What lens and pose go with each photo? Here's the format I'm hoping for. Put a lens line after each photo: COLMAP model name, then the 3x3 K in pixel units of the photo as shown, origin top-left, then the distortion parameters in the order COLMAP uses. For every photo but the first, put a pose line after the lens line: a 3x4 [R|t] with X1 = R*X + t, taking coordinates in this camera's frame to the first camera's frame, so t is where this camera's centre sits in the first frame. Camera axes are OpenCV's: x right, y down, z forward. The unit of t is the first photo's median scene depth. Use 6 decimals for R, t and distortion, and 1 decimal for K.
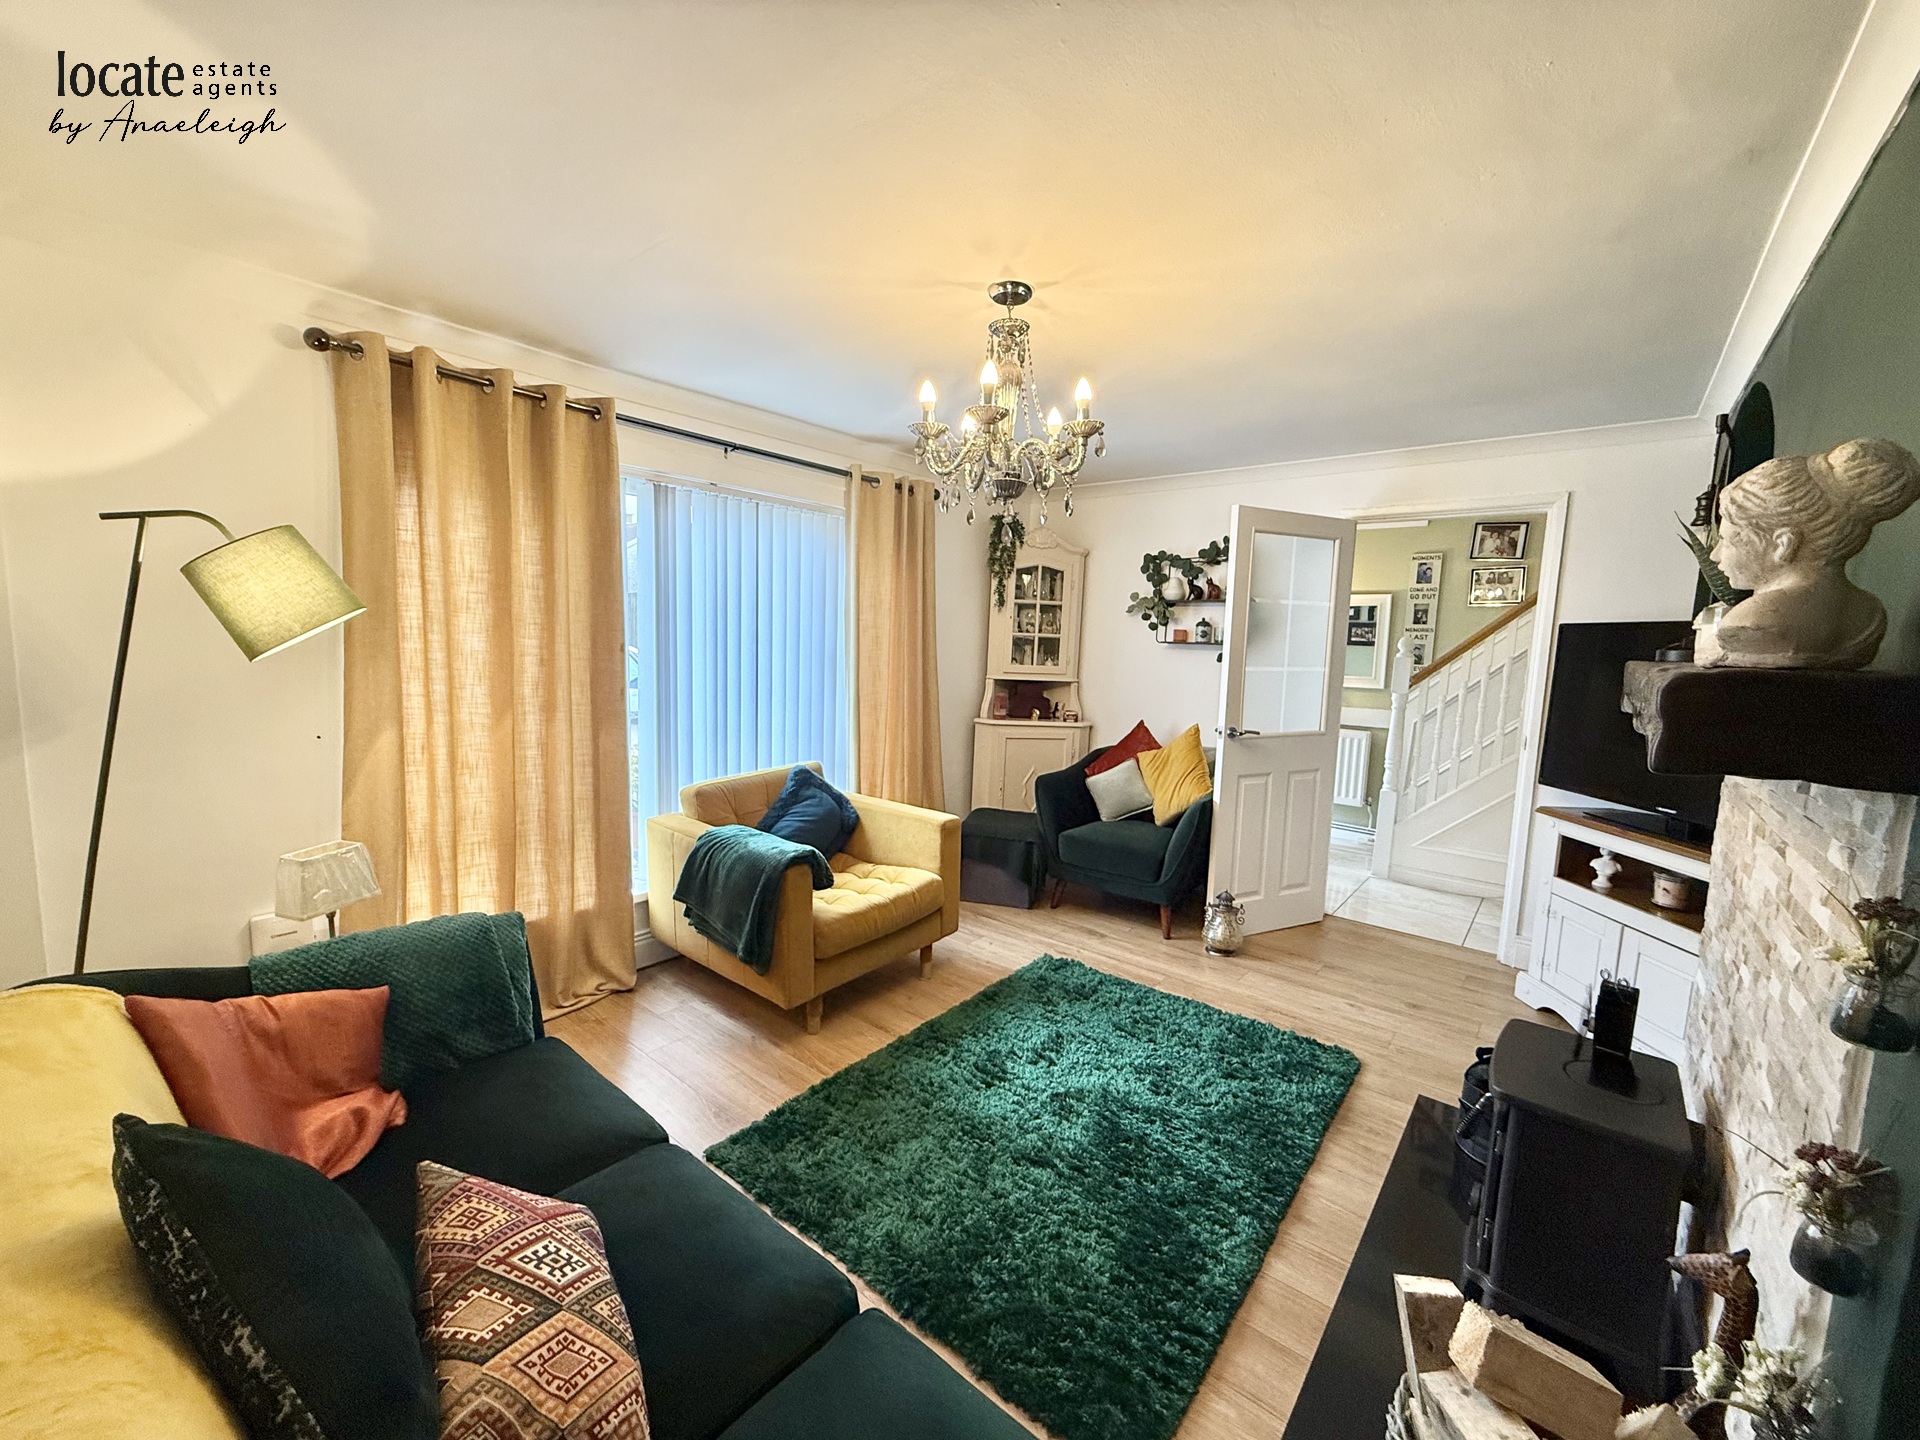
lens RADIAL K [[762.8, 0, 947.9], [0, 762.8, 724.5], [0, 0, 1]] dist [0.003405, -0.000607]
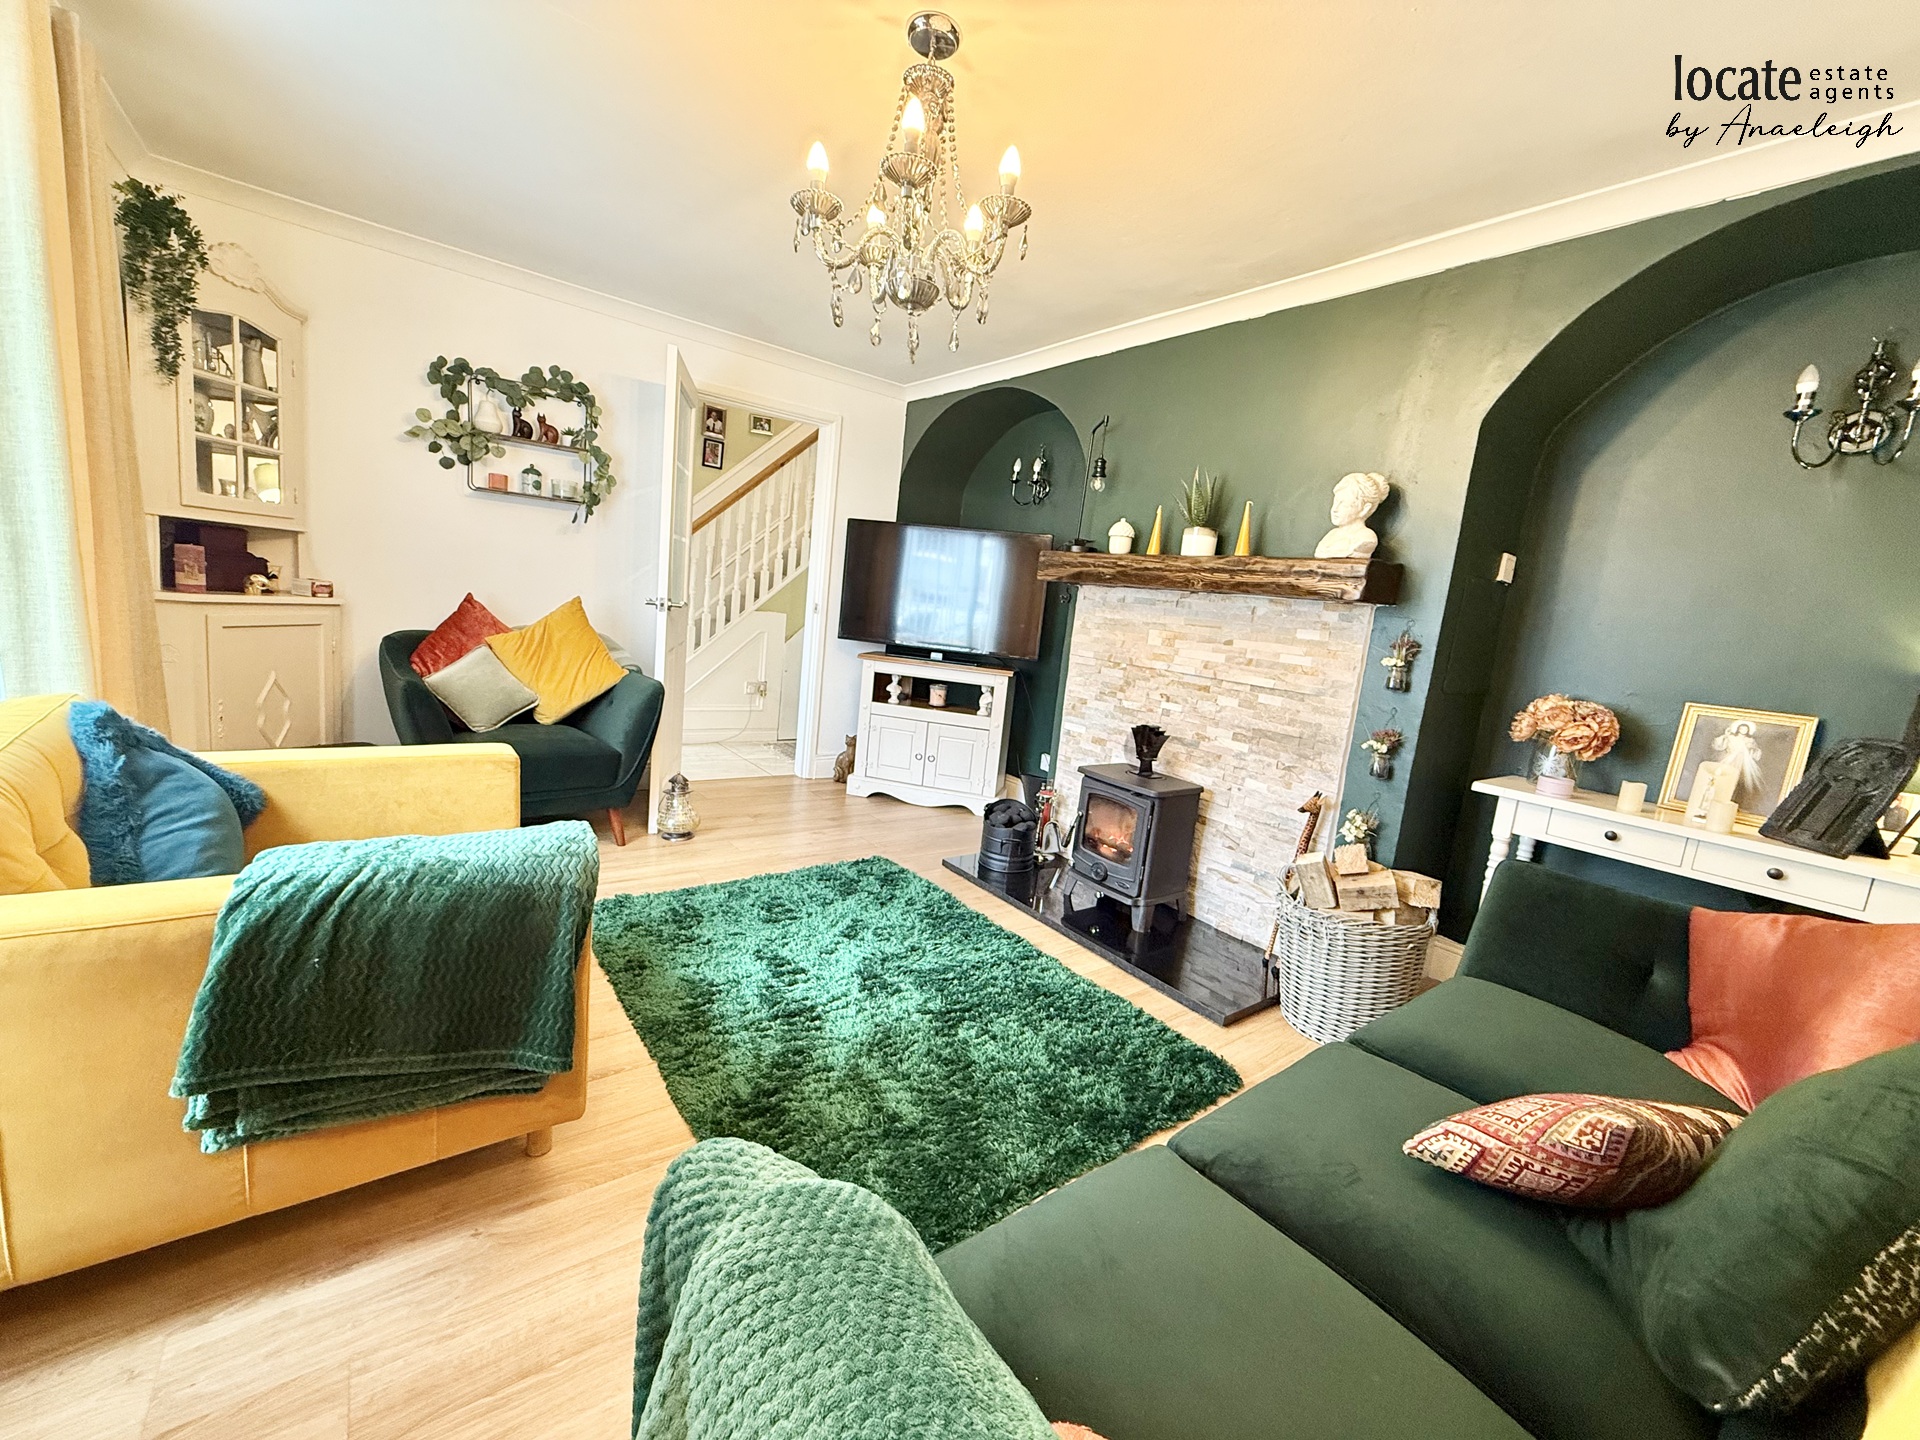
lens RADIAL K [[762.8, 0, 958.3], [0, 762.8, 717.5], [0, 0, 1]] dist [0.003405, -0.000607]
pose [[0.223166, -0.159718, 0.961607, -0.396040], [0.021159, 0.987047, 0.159033, 0.006142], [-0.974551, -0.015144, 0.223655, 0.392505]]
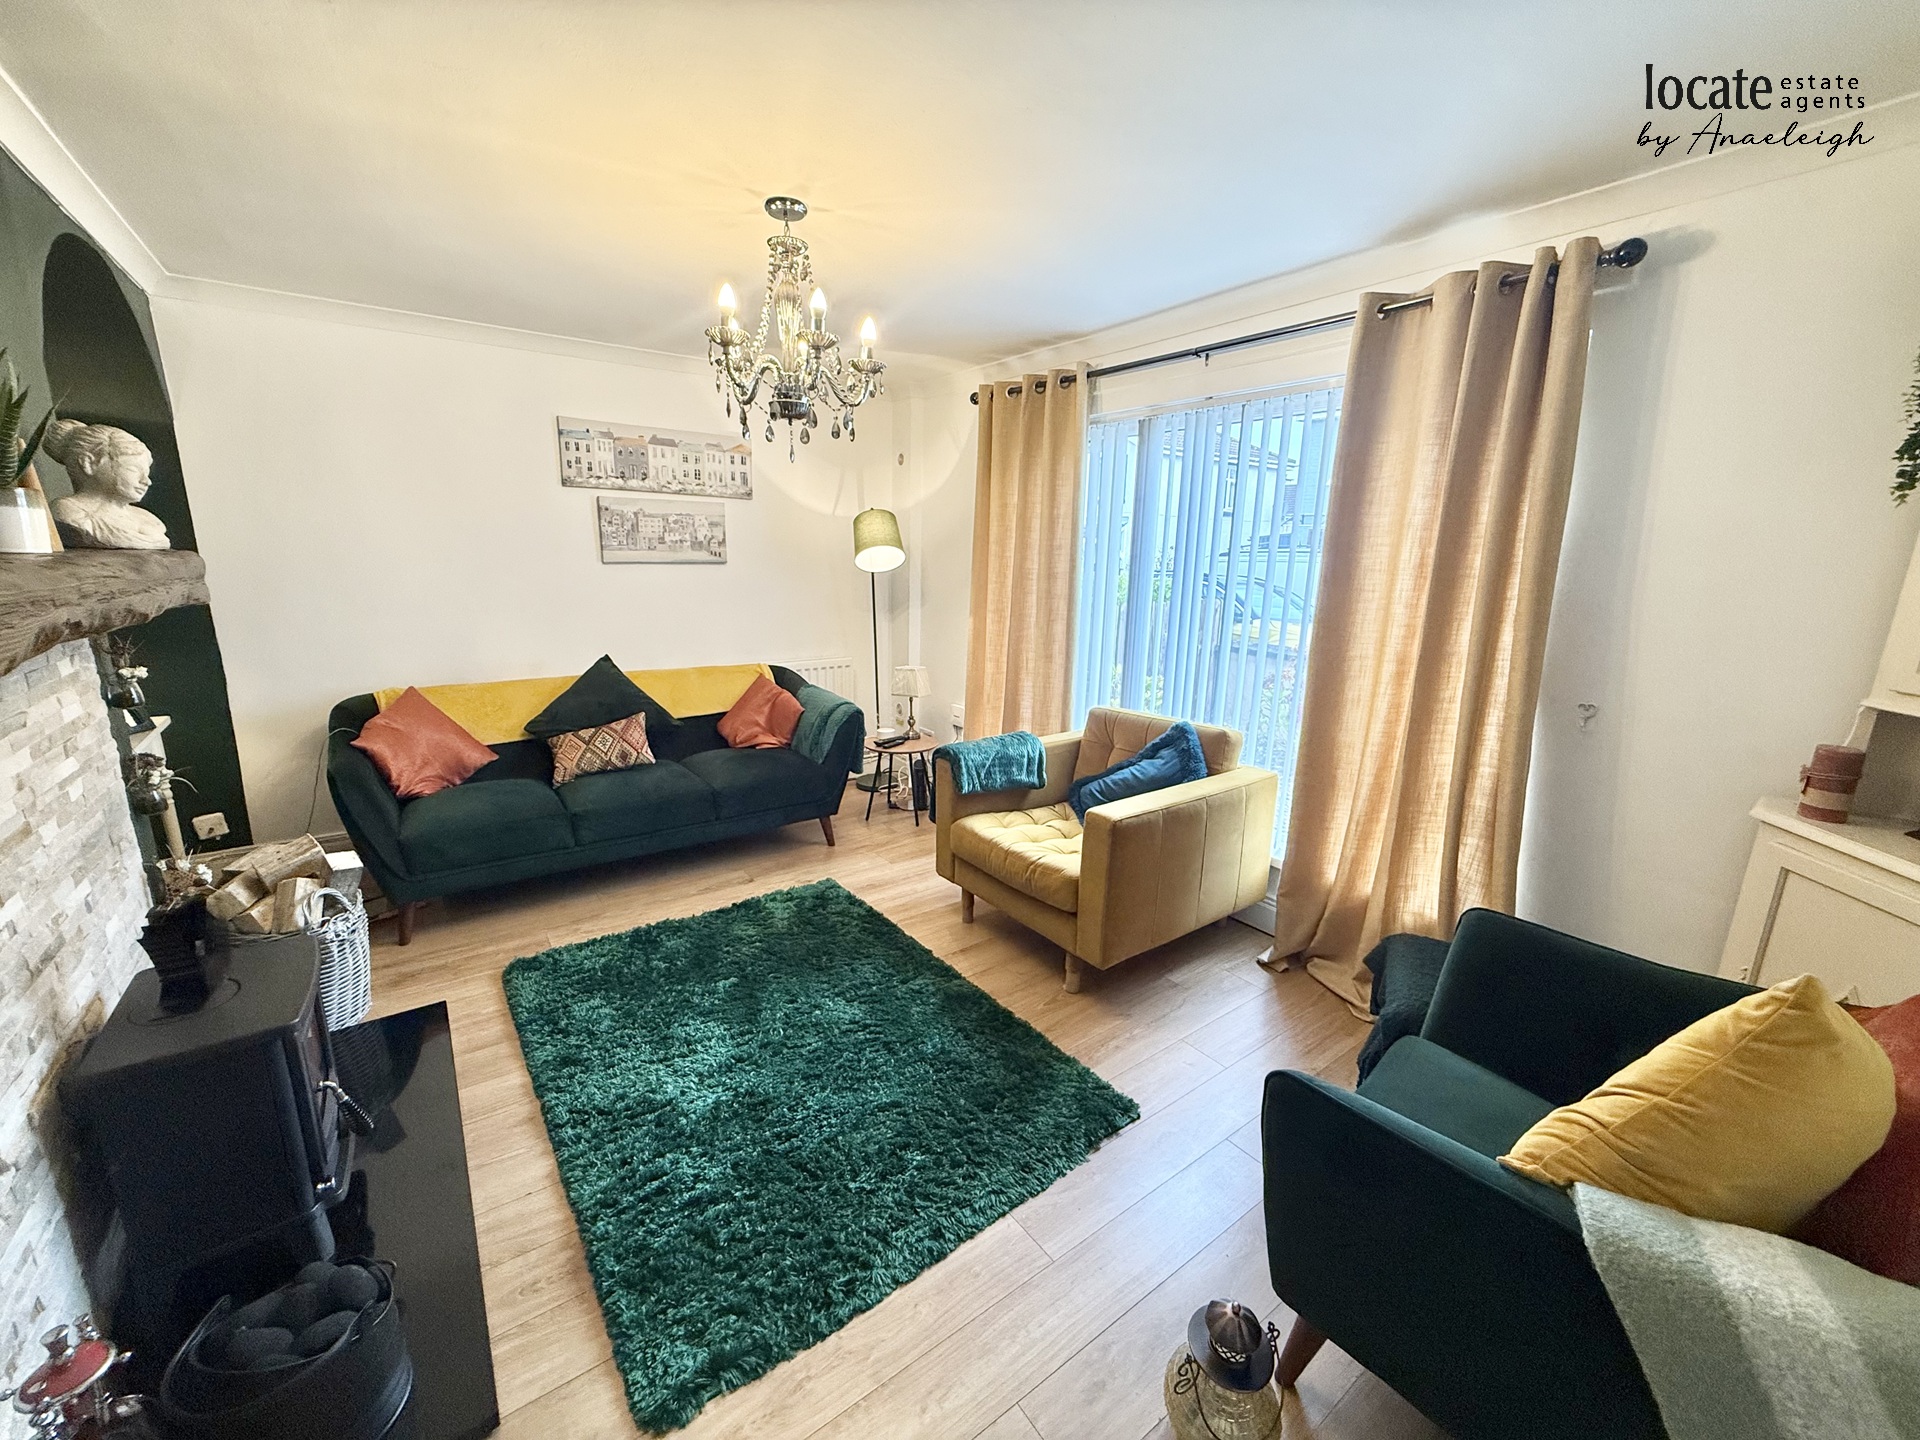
lens RADIAL K [[762.8, 0, 949.5], [0, 762.8, 719.3], [0, 0, 1]] dist [0.003405, -0.000607]
pose [[-0.246093, 0.177818, -0.952795, 0.561896], [-0.138812, 0.966428, 0.216215, -0.079059], [0.959255, 0.185468, -0.213147, 0.777112]]
